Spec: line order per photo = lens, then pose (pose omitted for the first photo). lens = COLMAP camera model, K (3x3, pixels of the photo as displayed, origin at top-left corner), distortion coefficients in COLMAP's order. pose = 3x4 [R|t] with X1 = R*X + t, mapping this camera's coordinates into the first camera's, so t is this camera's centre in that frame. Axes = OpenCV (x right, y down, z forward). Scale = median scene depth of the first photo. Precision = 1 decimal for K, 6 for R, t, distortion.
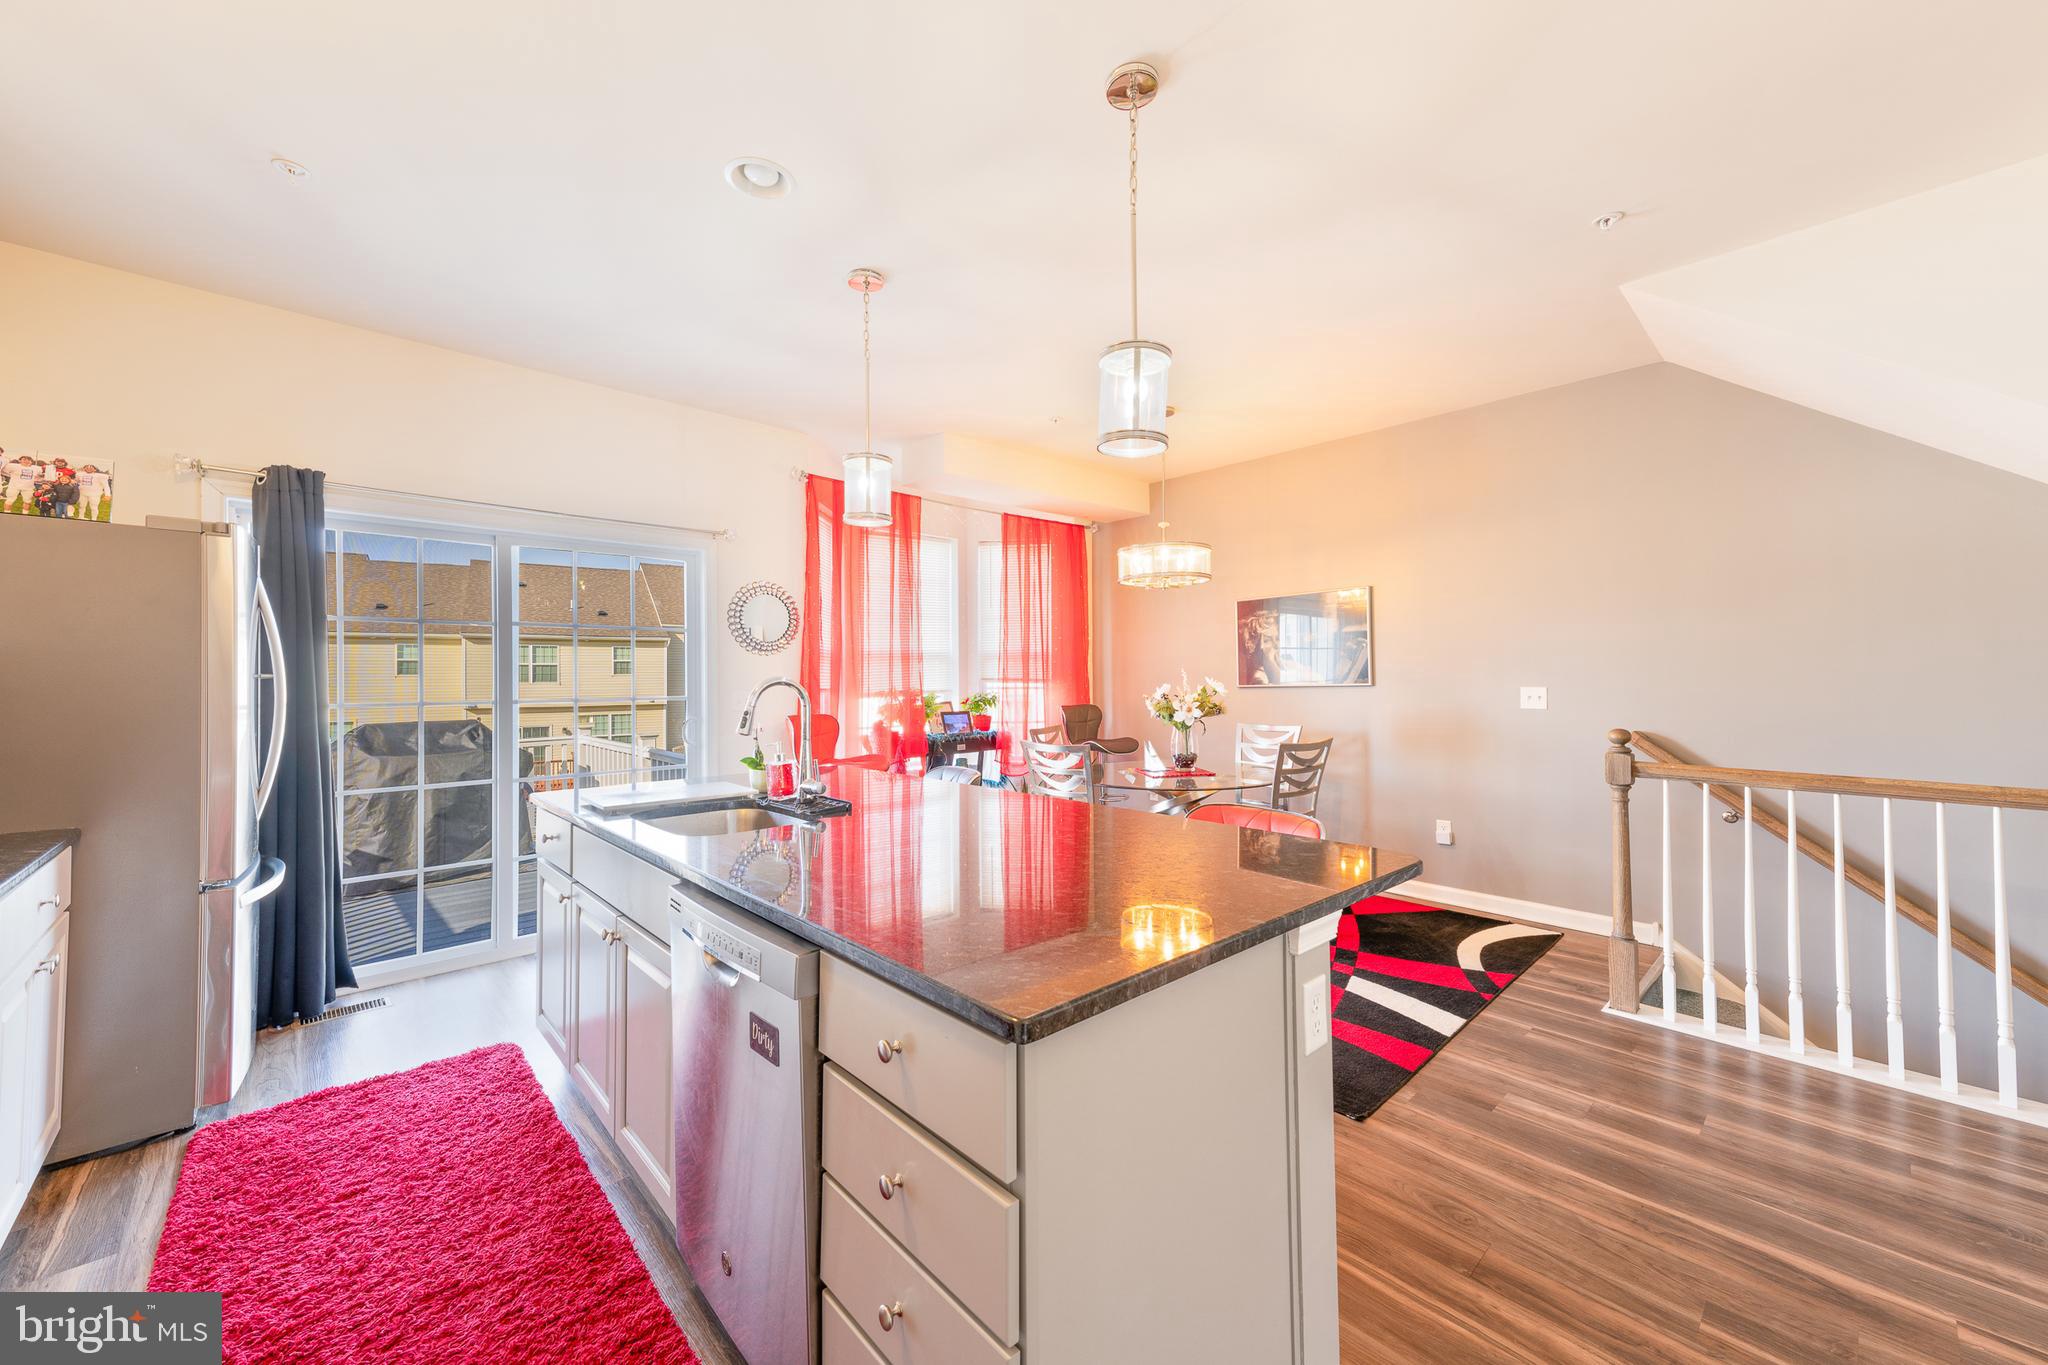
lens RADIAL K [[791.3, 0, 1029.6], [0, 791.3, 668.1], [0, 0, 1]] dist [0.015329, -0.000449]
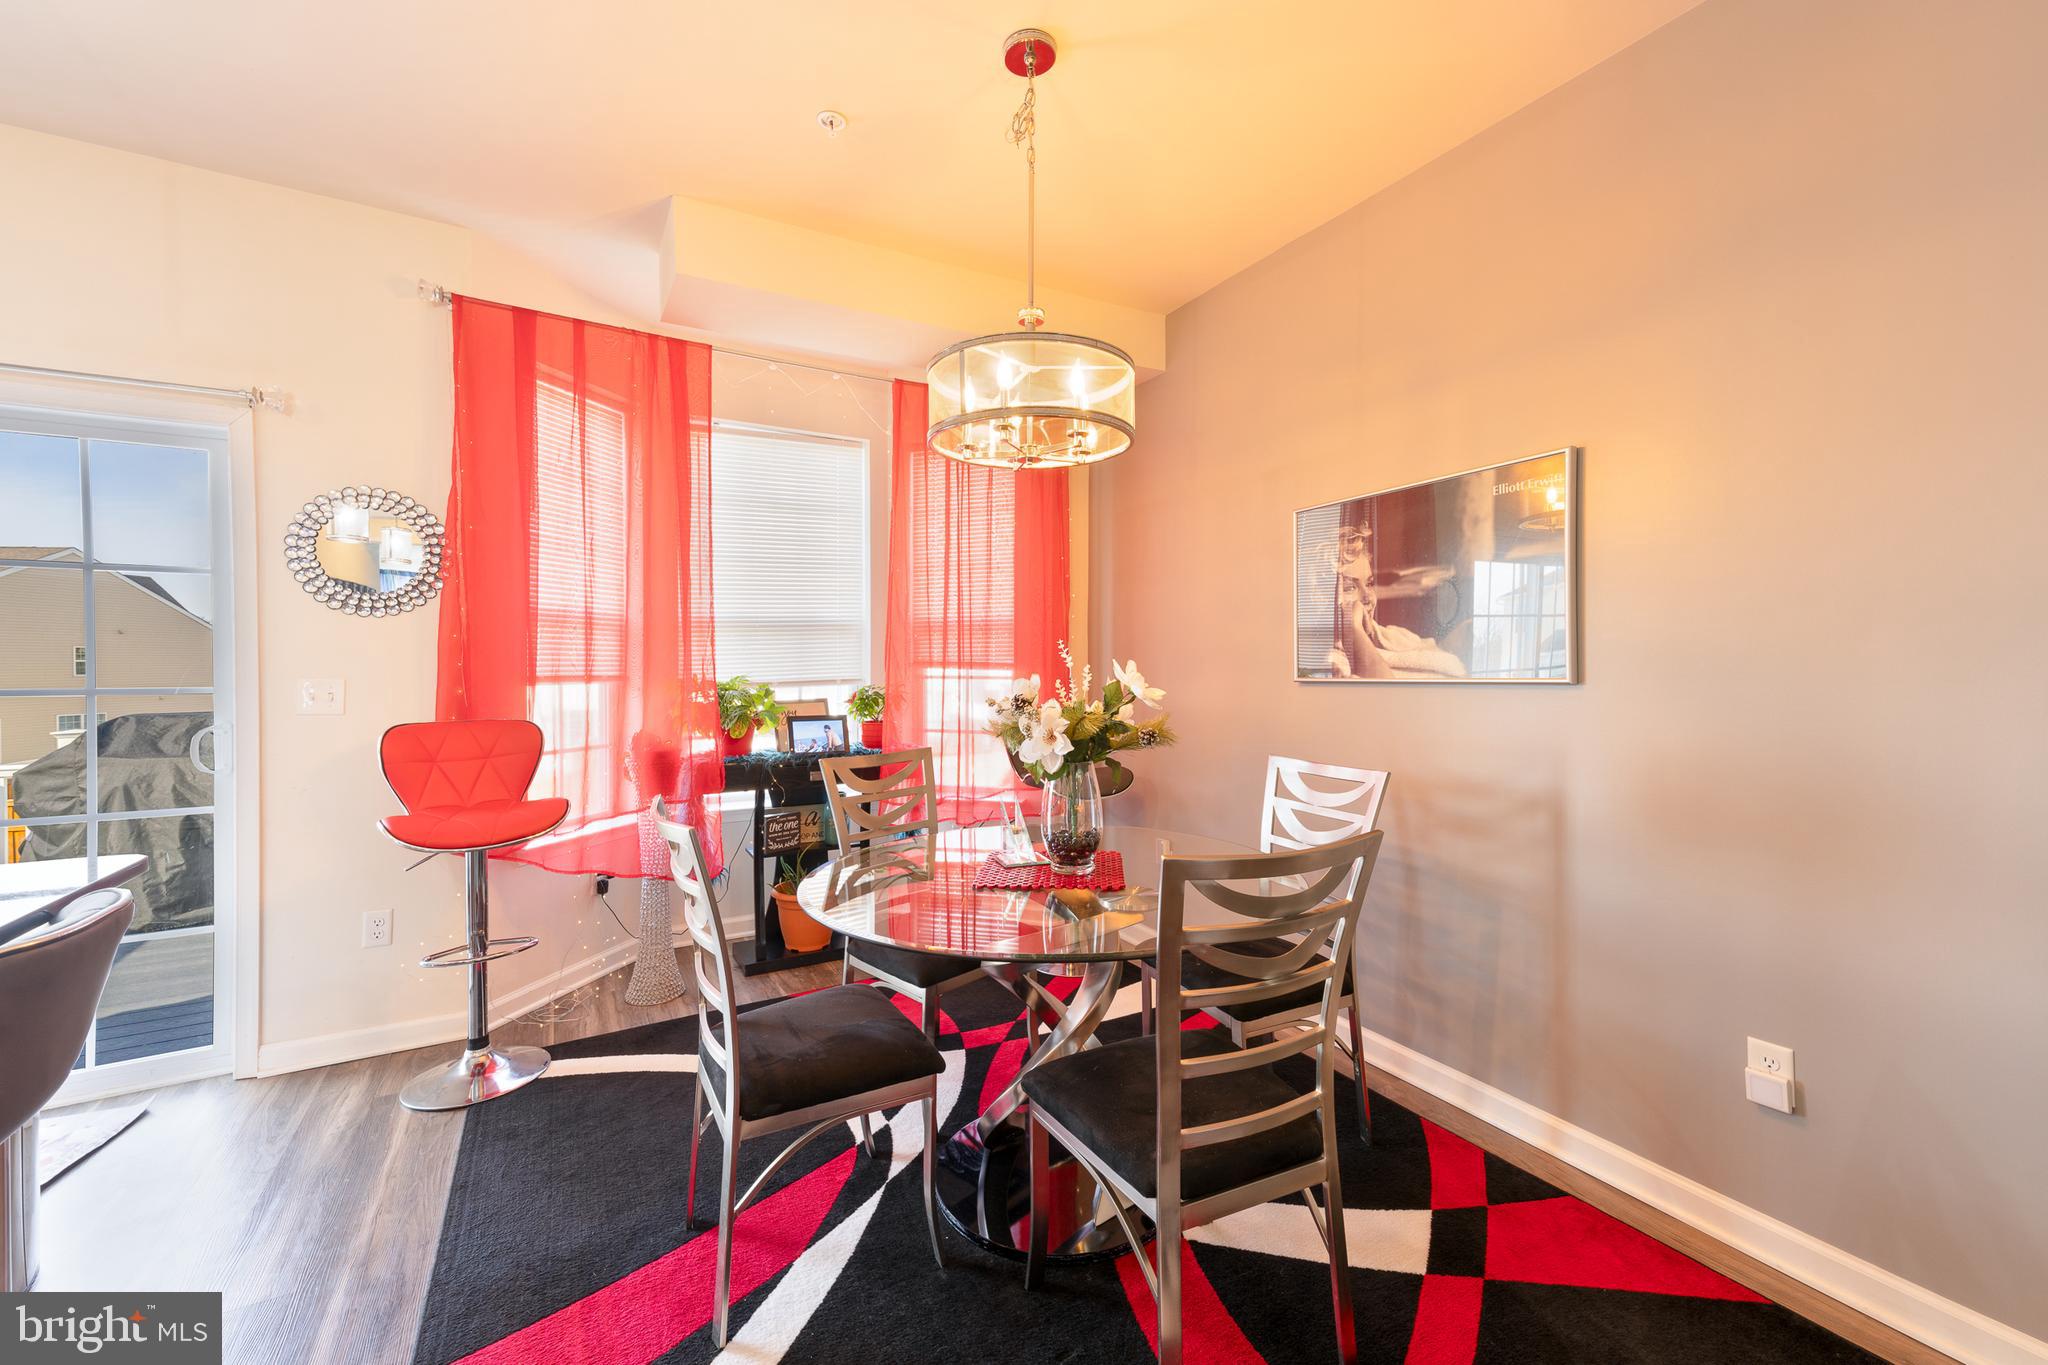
lens RADIAL K [[850.3, 0, 1036.8], [0, 850.3, 670.5], [0, 0, 1]] dist [0.028905, 0.000003]
pose [[0.968539, 0.008935, -0.248700, 0.244970], [-0.002998, 0.999702, 0.024243, 0.004577], [0.248842, -0.022735, 0.968277, 0.443819]]
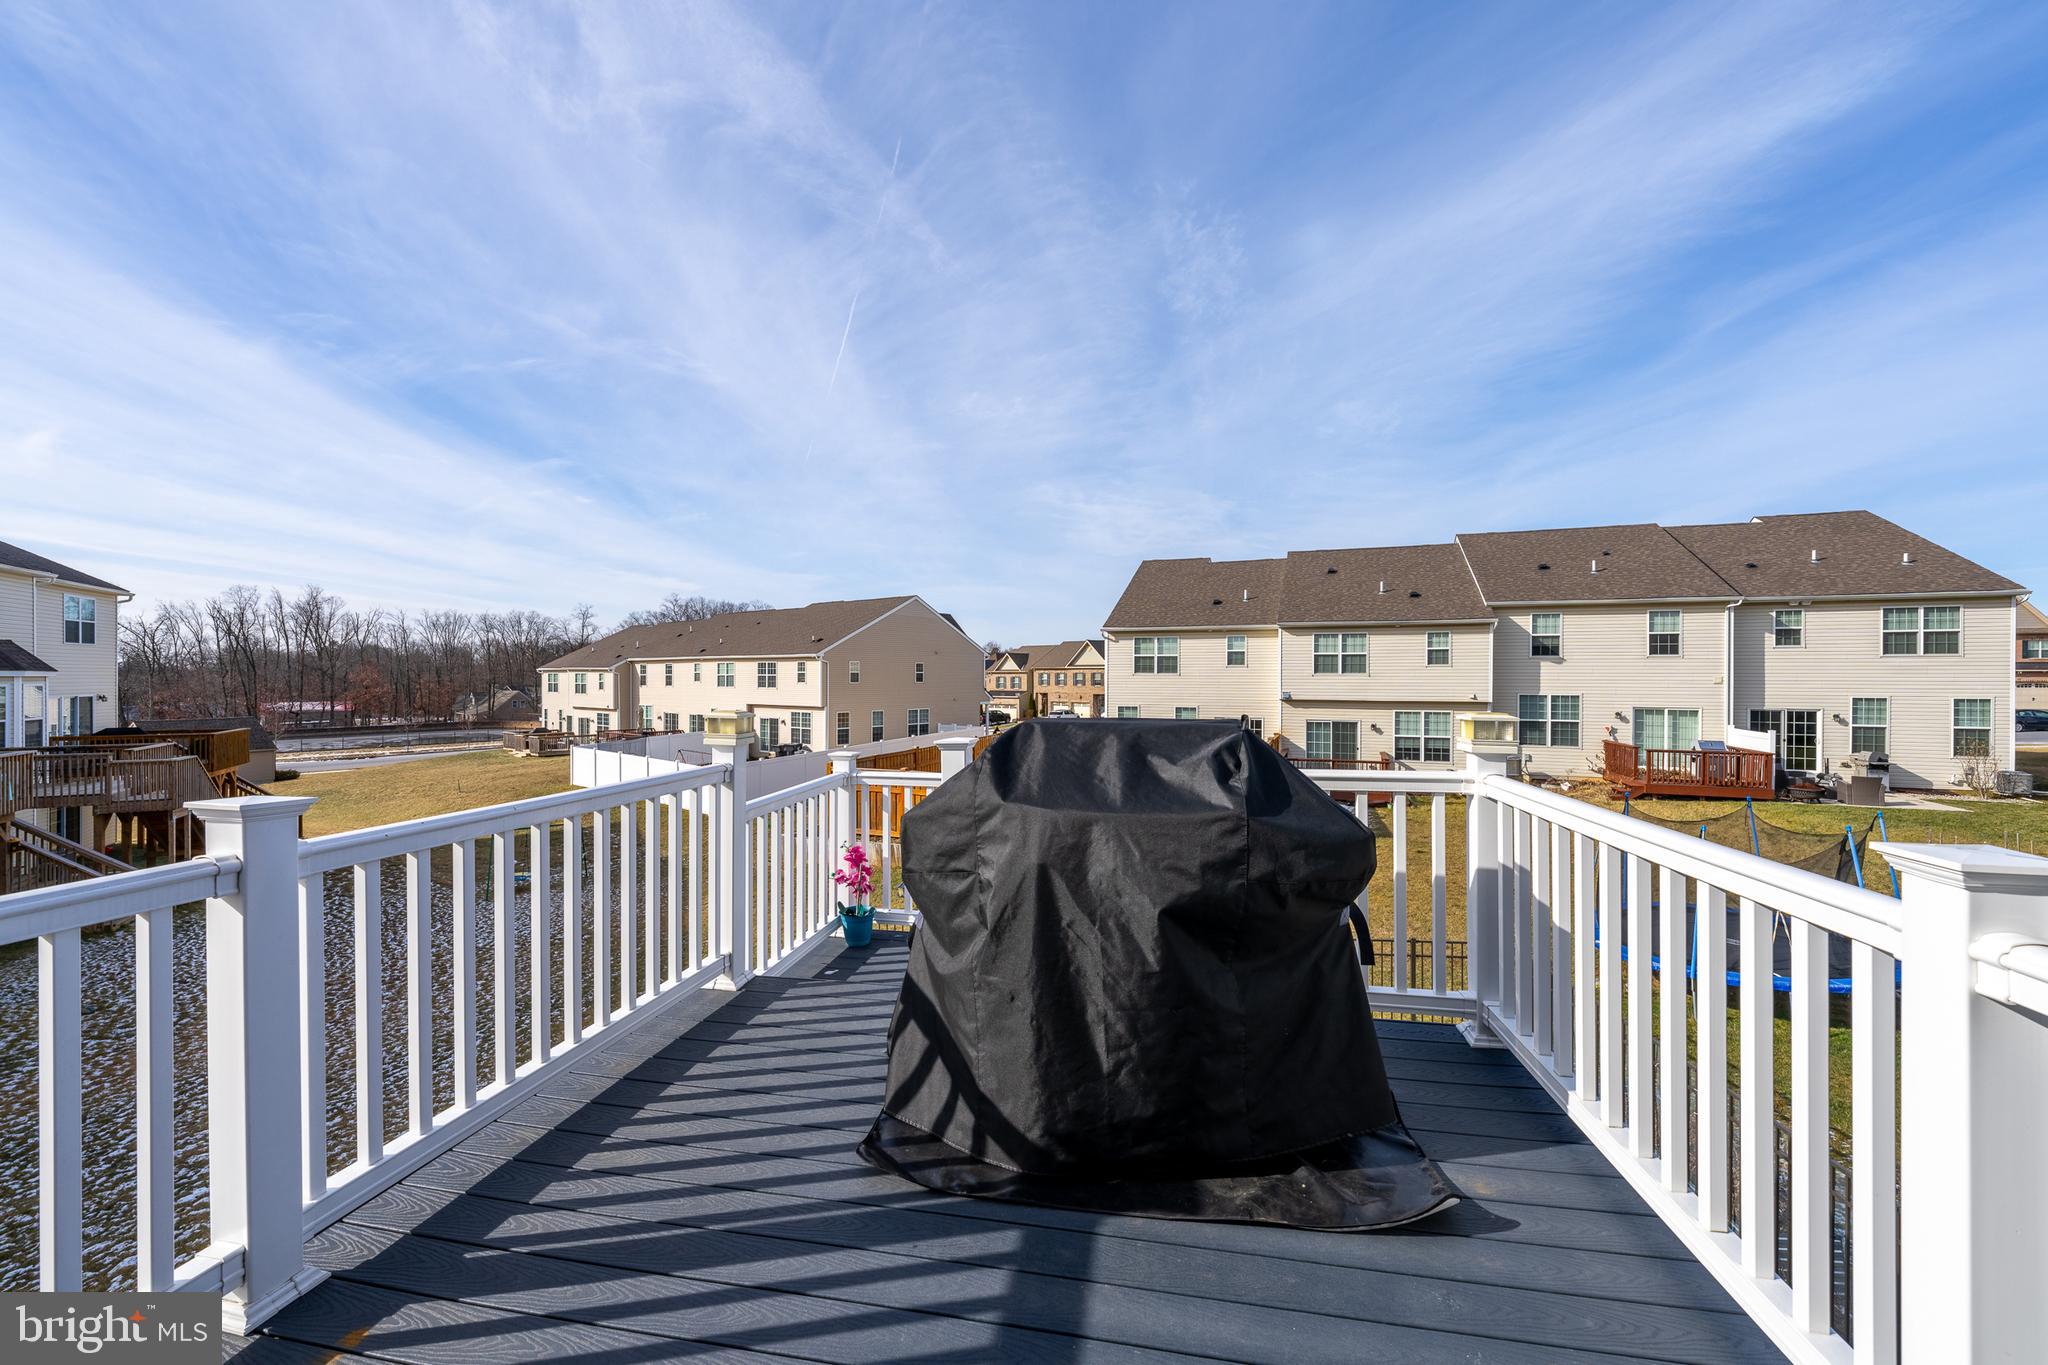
lens RADIAL K [[791.3, 0, 1027.3], [0, 791.3, 680.2], [0, 0, 1]] dist [0.015329, -0.000449]
pose [[0.595796, 0.014147, -0.803011, -0.530937], [0.001001, 0.999831, 0.018357, 0.044852], [0.803135, -0.011741, 0.595681, 0.817758]]
